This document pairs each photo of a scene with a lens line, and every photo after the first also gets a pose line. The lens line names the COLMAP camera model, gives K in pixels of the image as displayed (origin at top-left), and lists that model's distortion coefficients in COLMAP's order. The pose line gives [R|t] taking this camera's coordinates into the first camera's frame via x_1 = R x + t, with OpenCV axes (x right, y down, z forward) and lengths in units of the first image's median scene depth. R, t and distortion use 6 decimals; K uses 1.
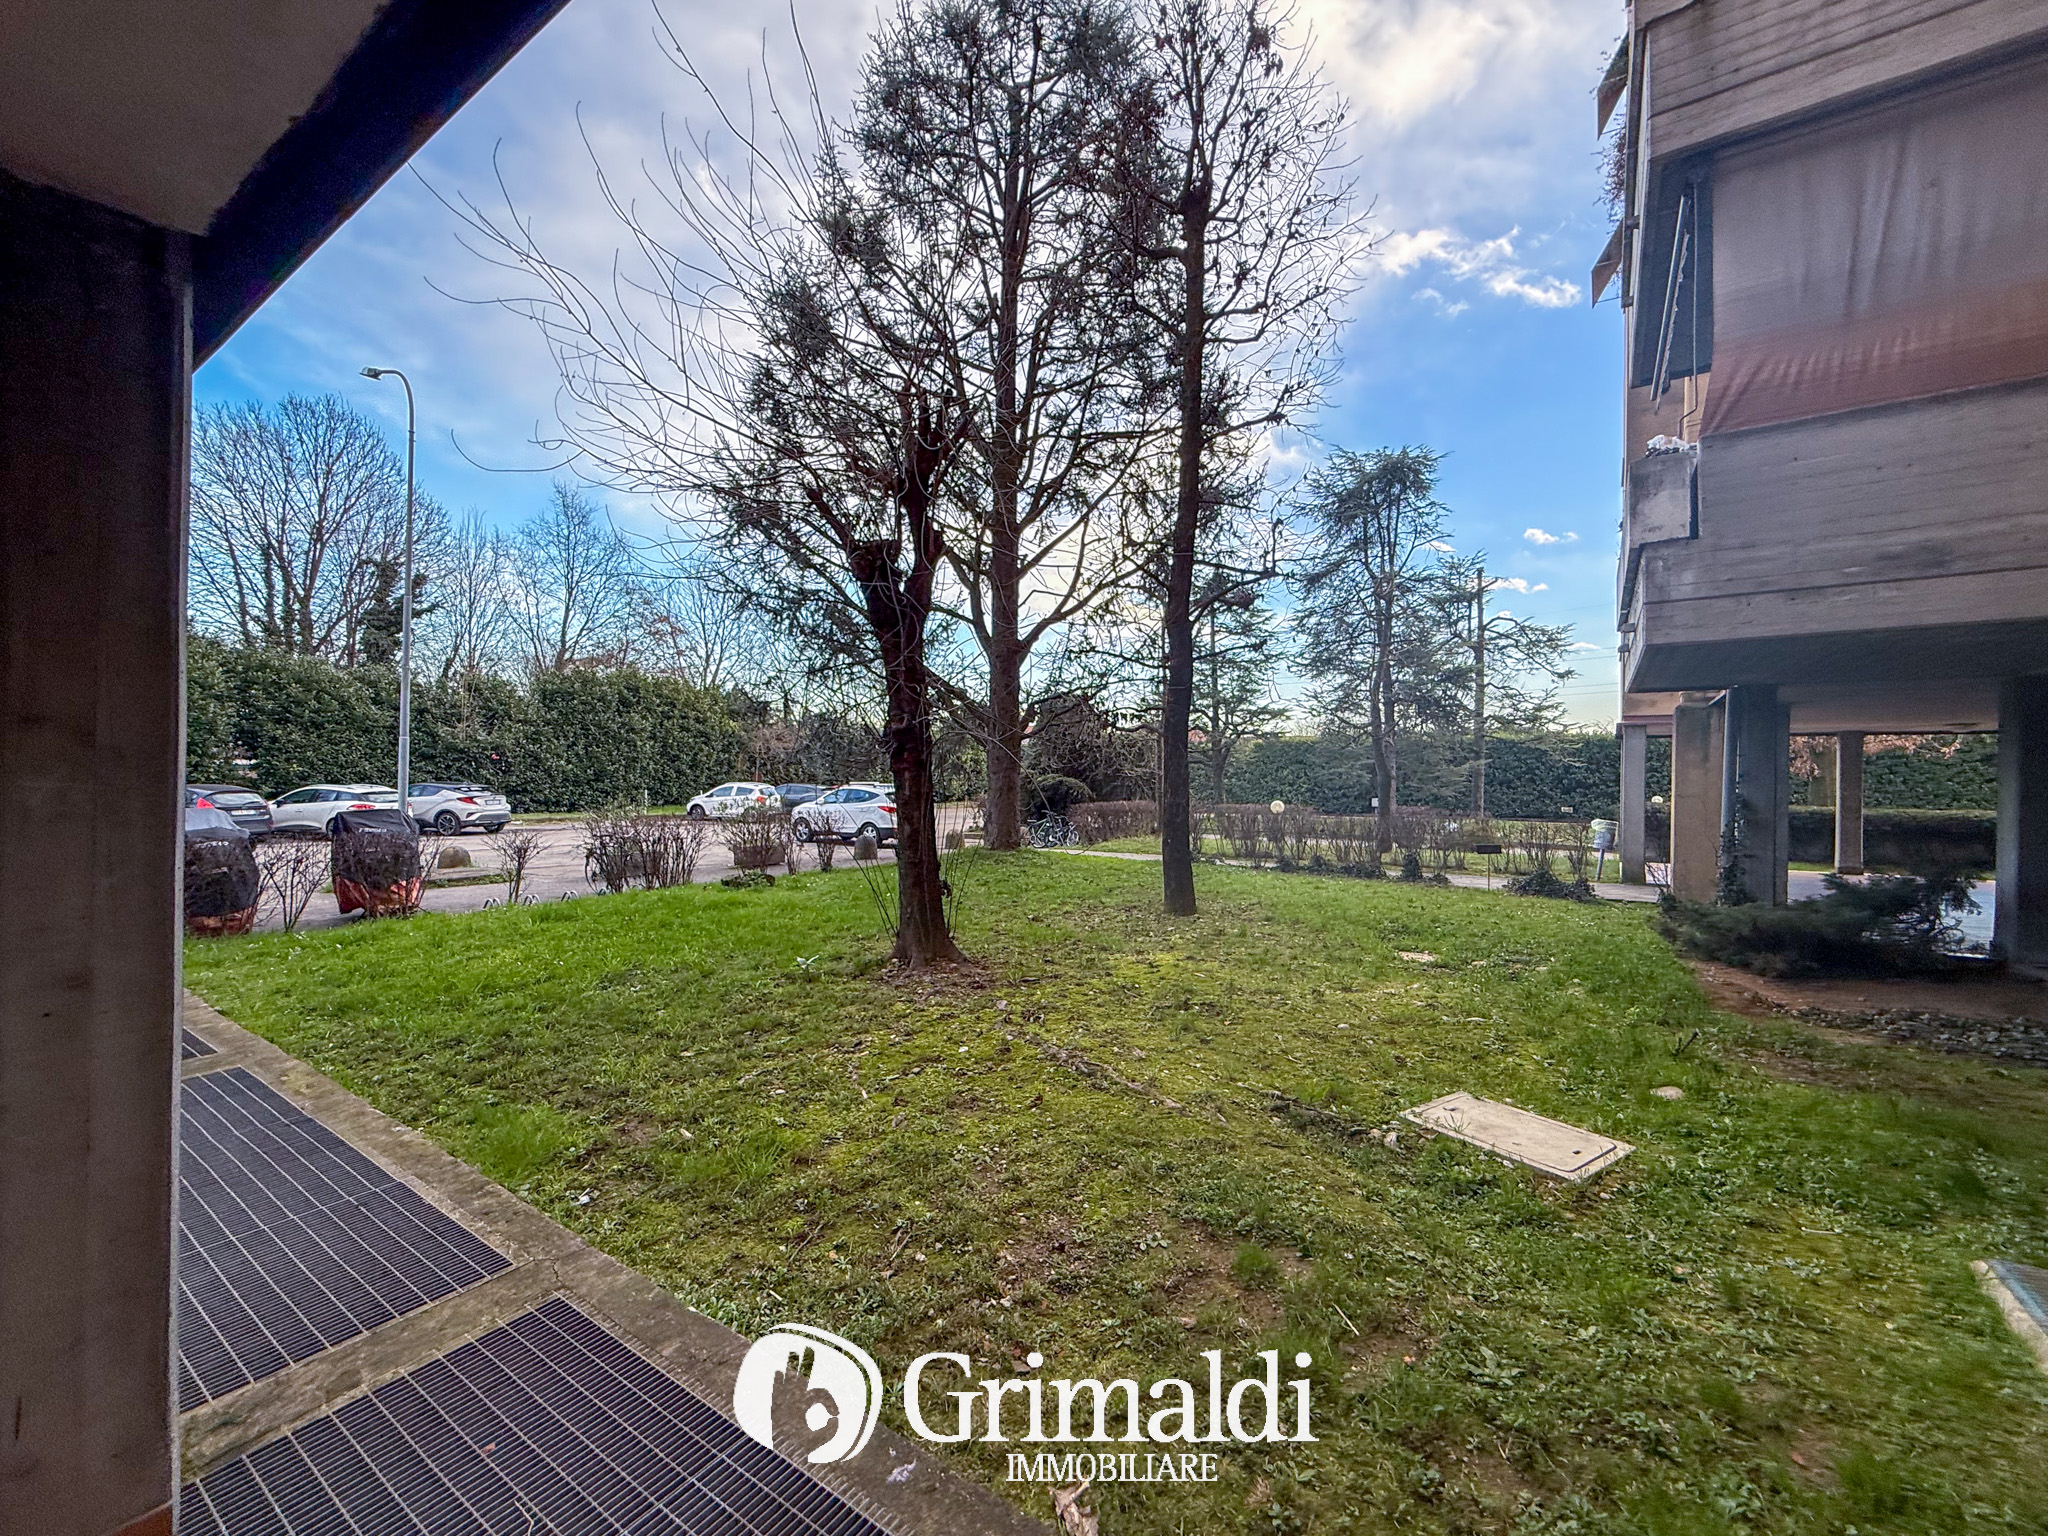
lens RADIAL K [[839.5, 0, 1016.3], [0, 839.5, 753.3], [0, 0, 1]] dist [-0.002304, 0.000088]
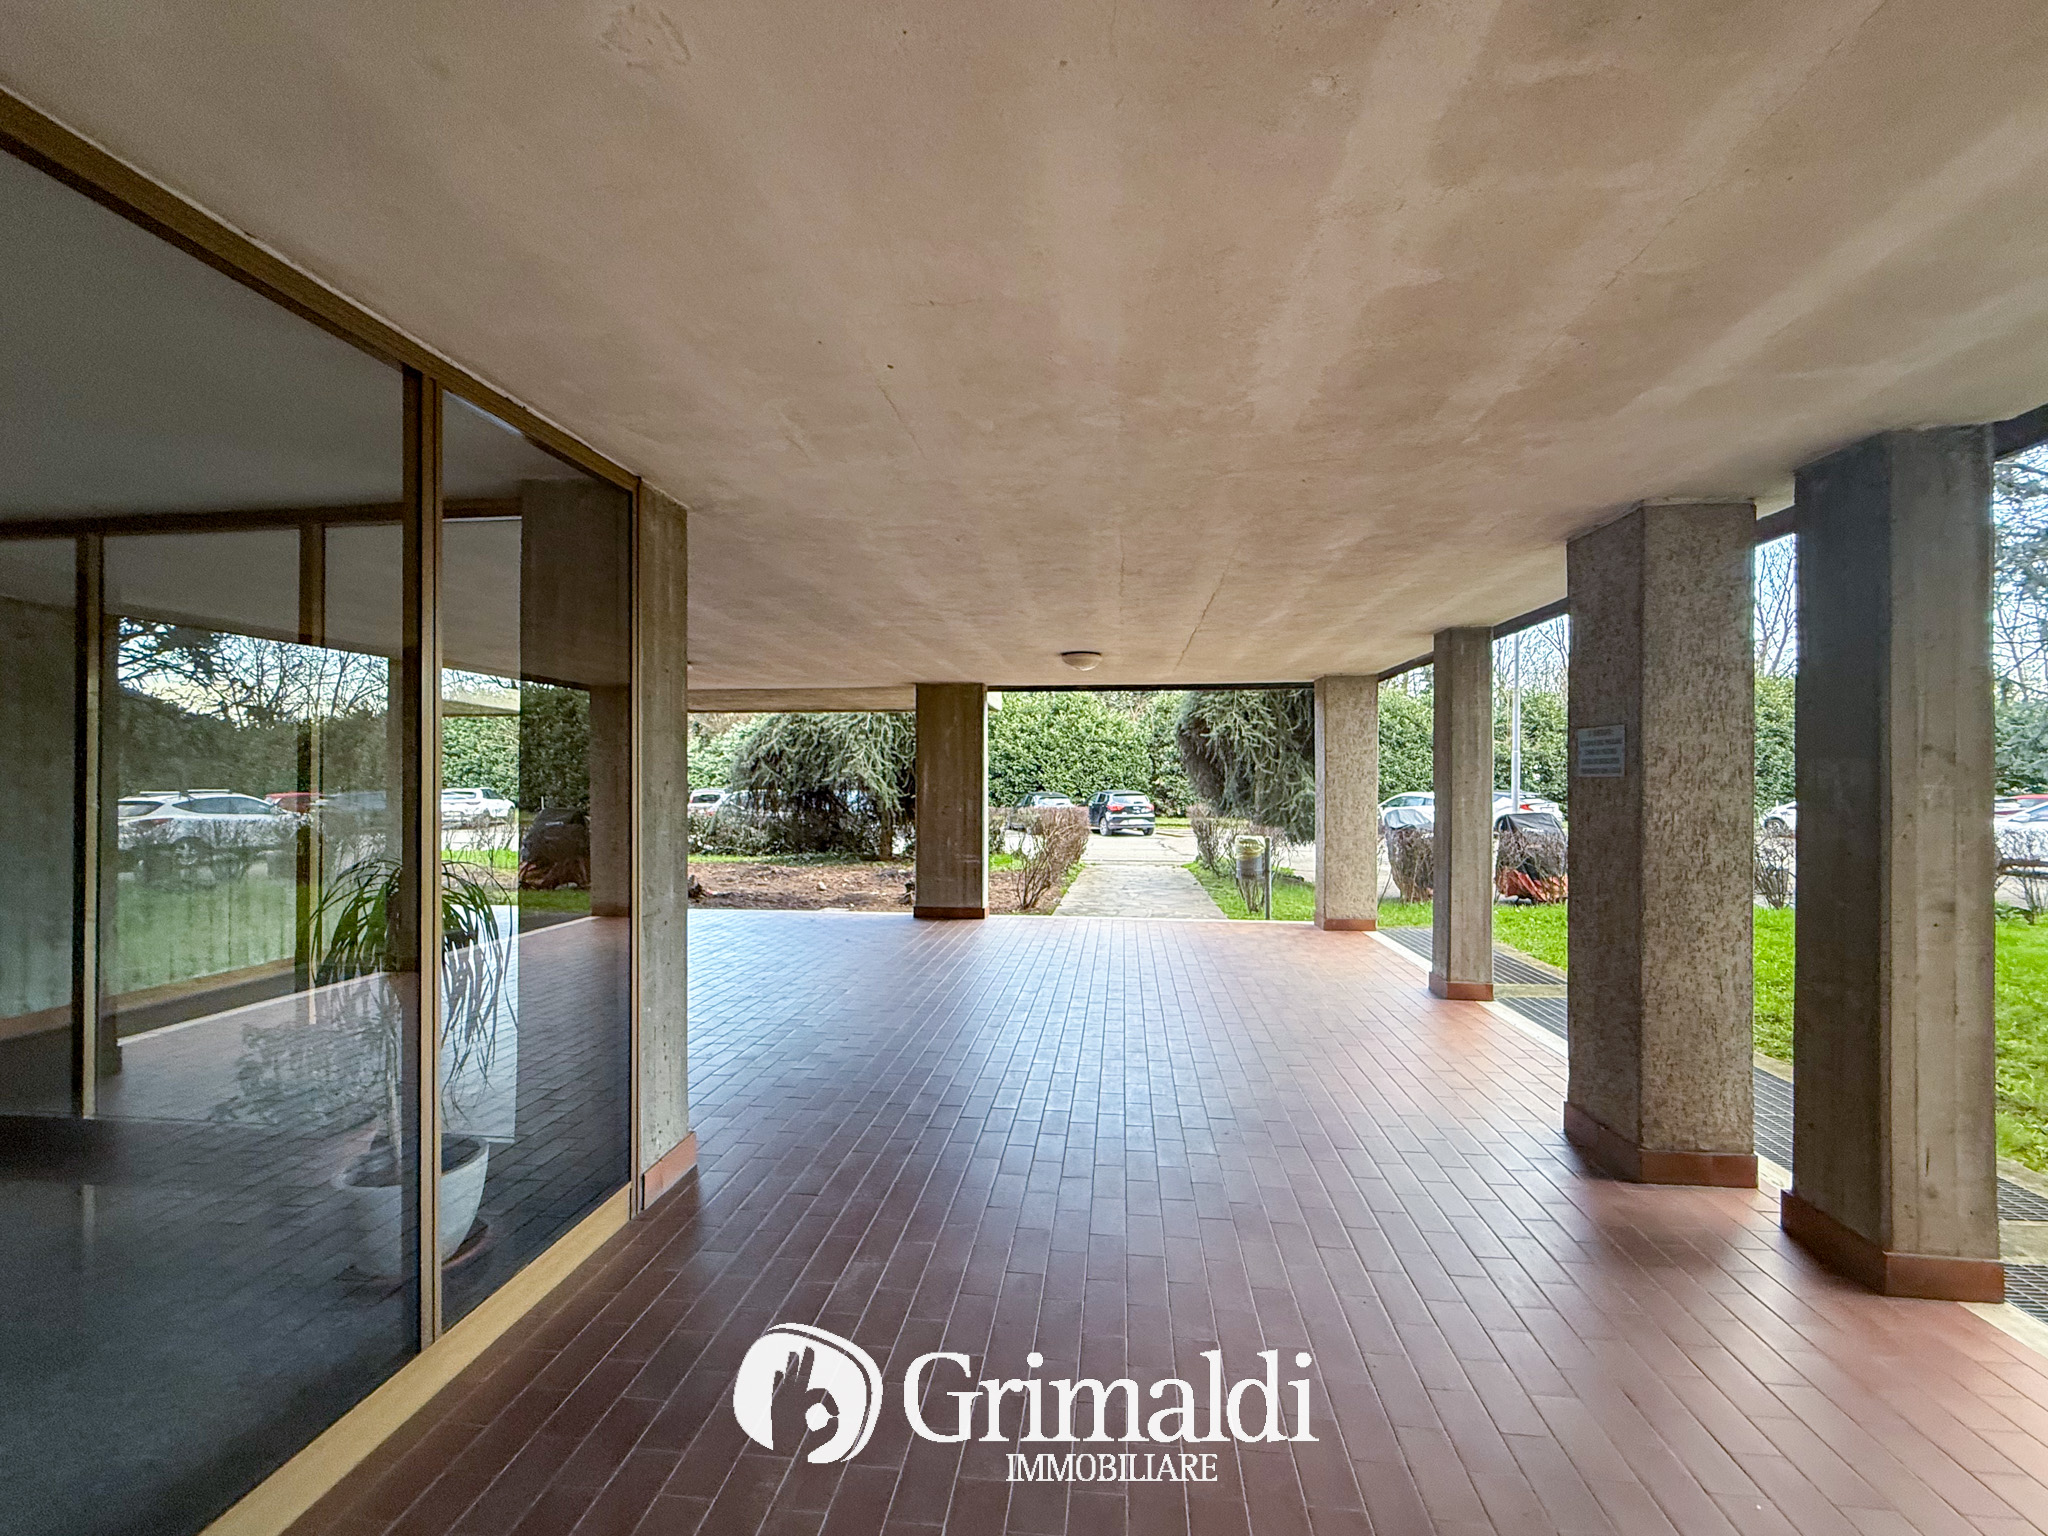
lens RADIAL K [[821.1, 0, 1032.0], [0, 821.1, 731.6], [0, 0, 1]] dist [-0.000567, -0.000029]
pose [[0.479449, -0.061214, -0.875432, -0.079040], [0.028127, 0.998124, -0.054389, -0.004759], [0.877119, 0.001454, 0.480271, -0.188663]]
